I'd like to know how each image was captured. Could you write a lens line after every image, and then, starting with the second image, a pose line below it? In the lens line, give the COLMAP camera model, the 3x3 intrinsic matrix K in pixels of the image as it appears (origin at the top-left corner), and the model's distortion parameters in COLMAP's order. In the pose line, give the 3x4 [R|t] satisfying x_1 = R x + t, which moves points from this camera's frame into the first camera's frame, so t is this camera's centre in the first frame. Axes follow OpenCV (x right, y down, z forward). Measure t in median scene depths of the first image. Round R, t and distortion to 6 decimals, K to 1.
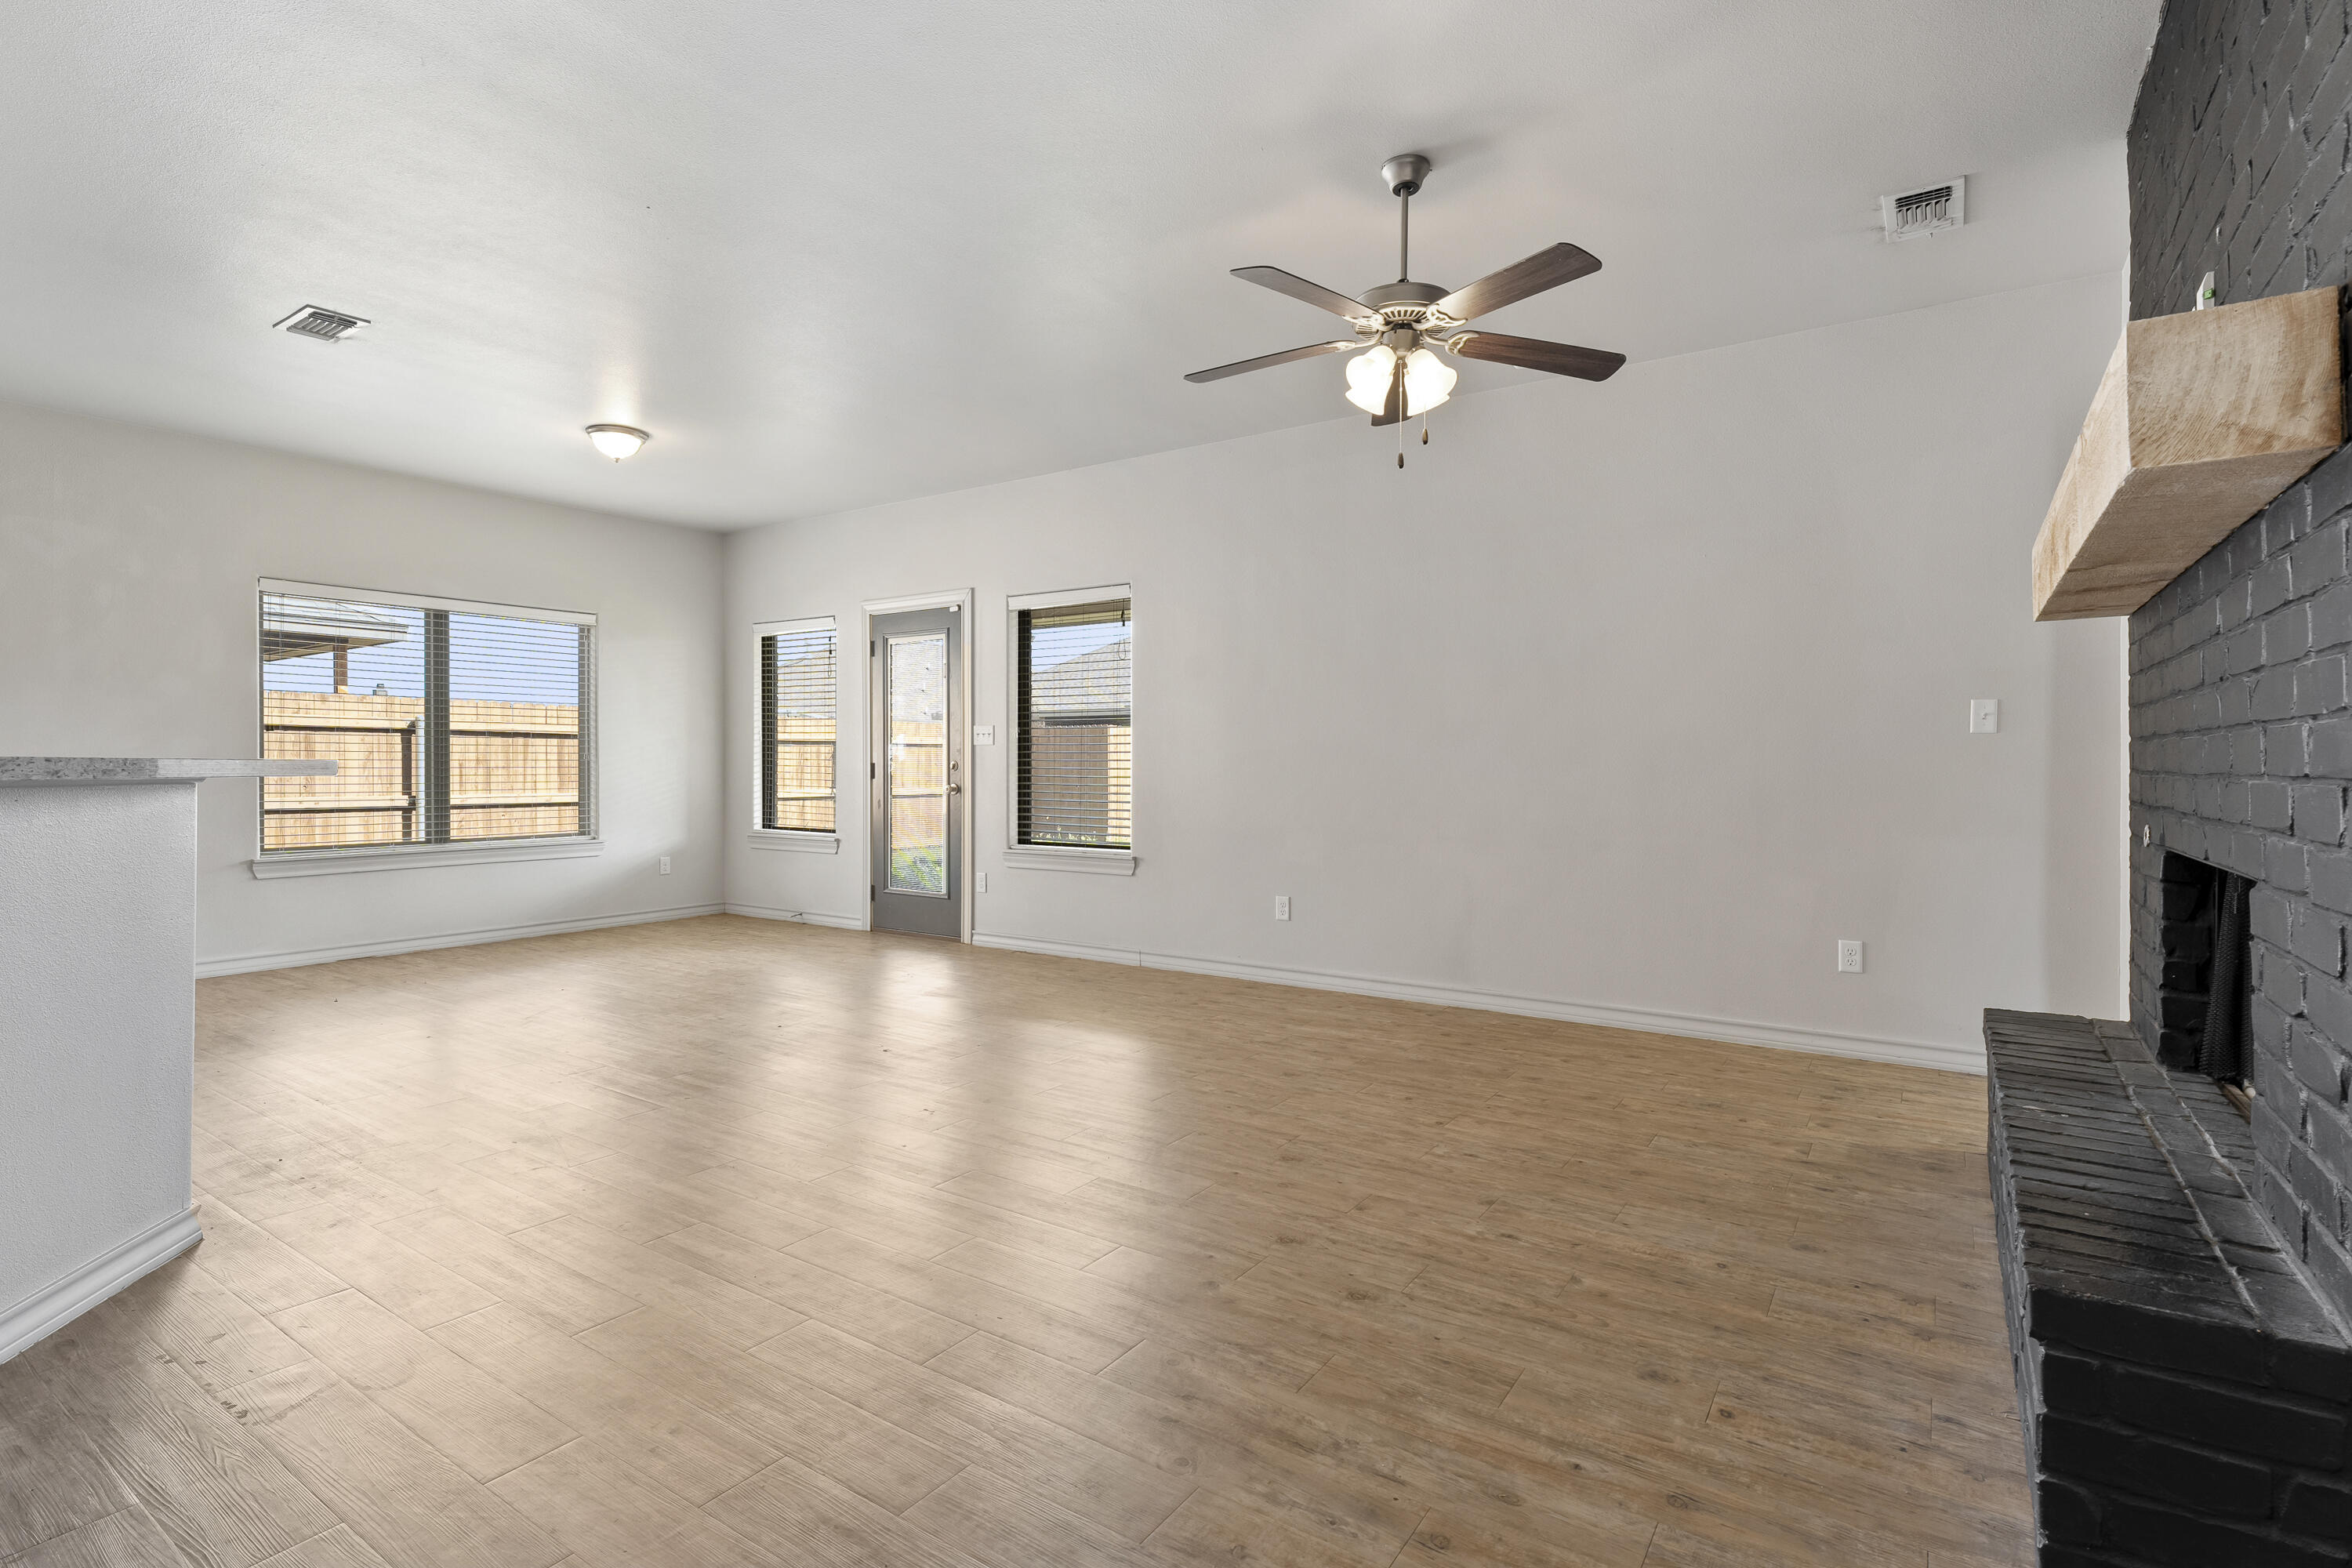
lens RADIAL K [[1113.8, 0, 1176.0], [0, 1113.8, 784.0], [0, 0, 1]] dist [-0.001373, 0.000745]
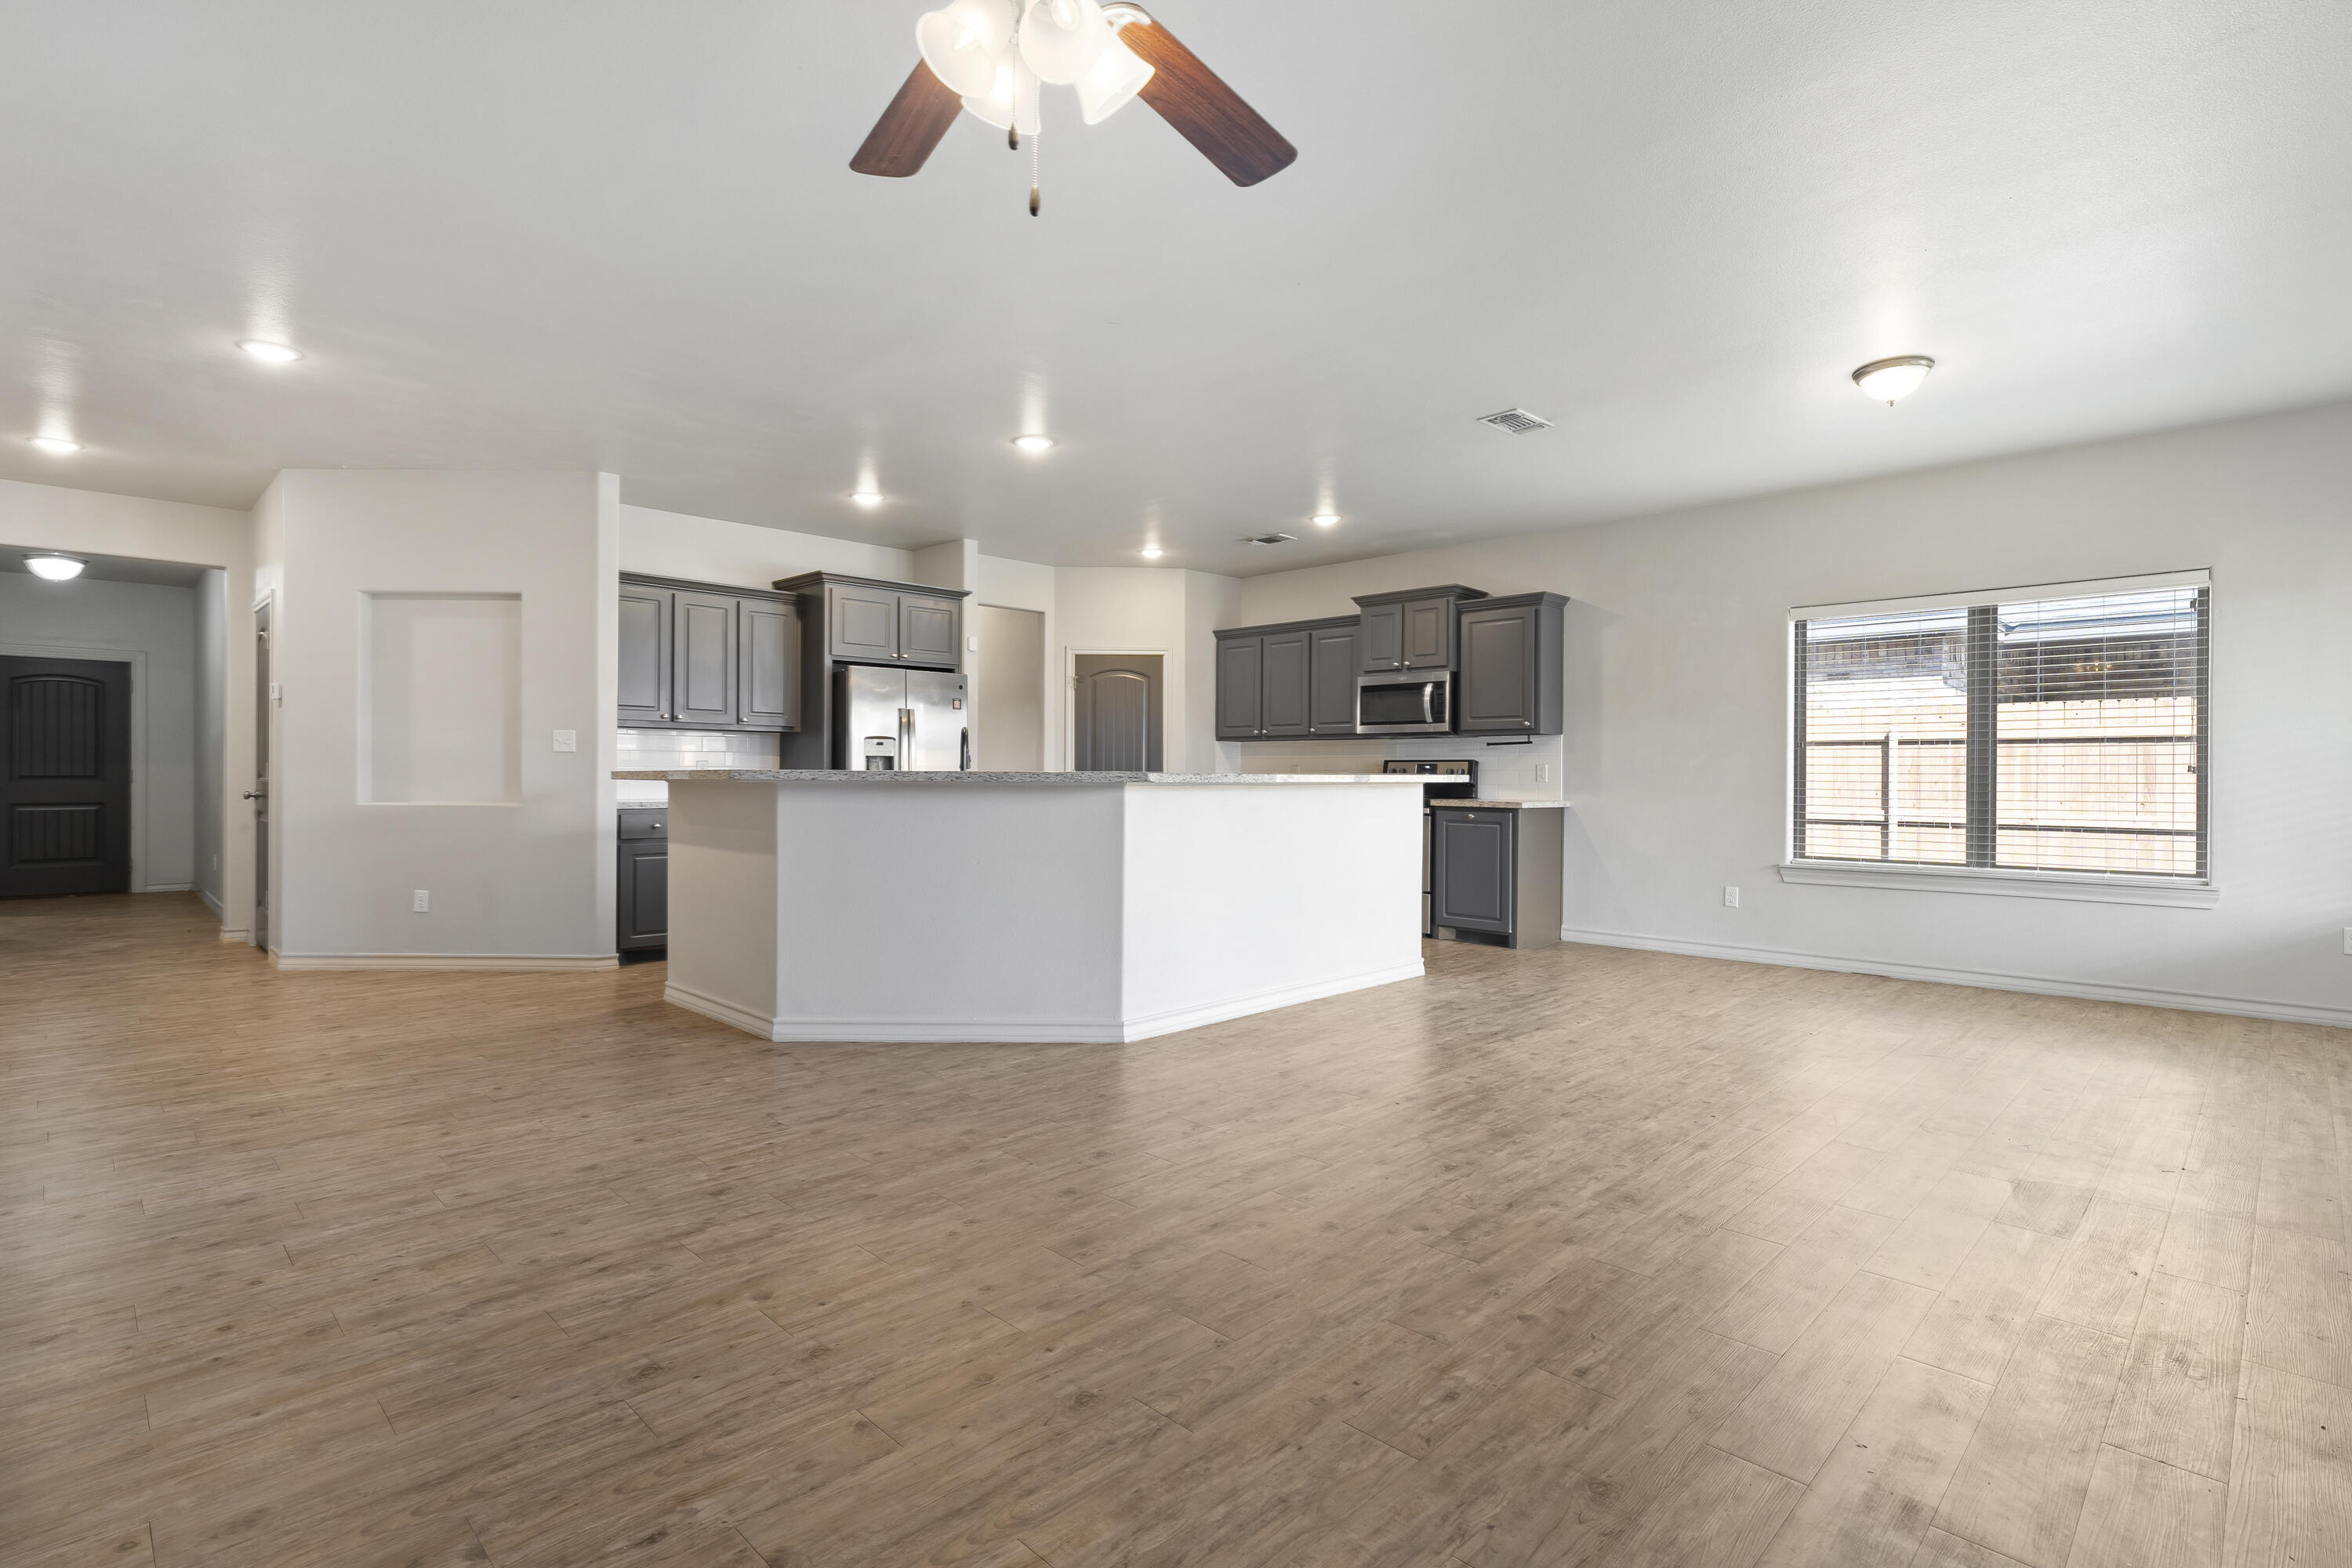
lens RADIAL K [[1113.8, 0, 1176.0], [0, 1113.8, 784.0], [0, 0, 1]] dist [-0.001373, 0.000745]
pose [[-0.181571, 0.004972, -0.983365, 0.581110], [-0.020659, 0.999747, 0.008869, -0.014112], [0.983161, 0.021926, -0.181423, 0.950185]]
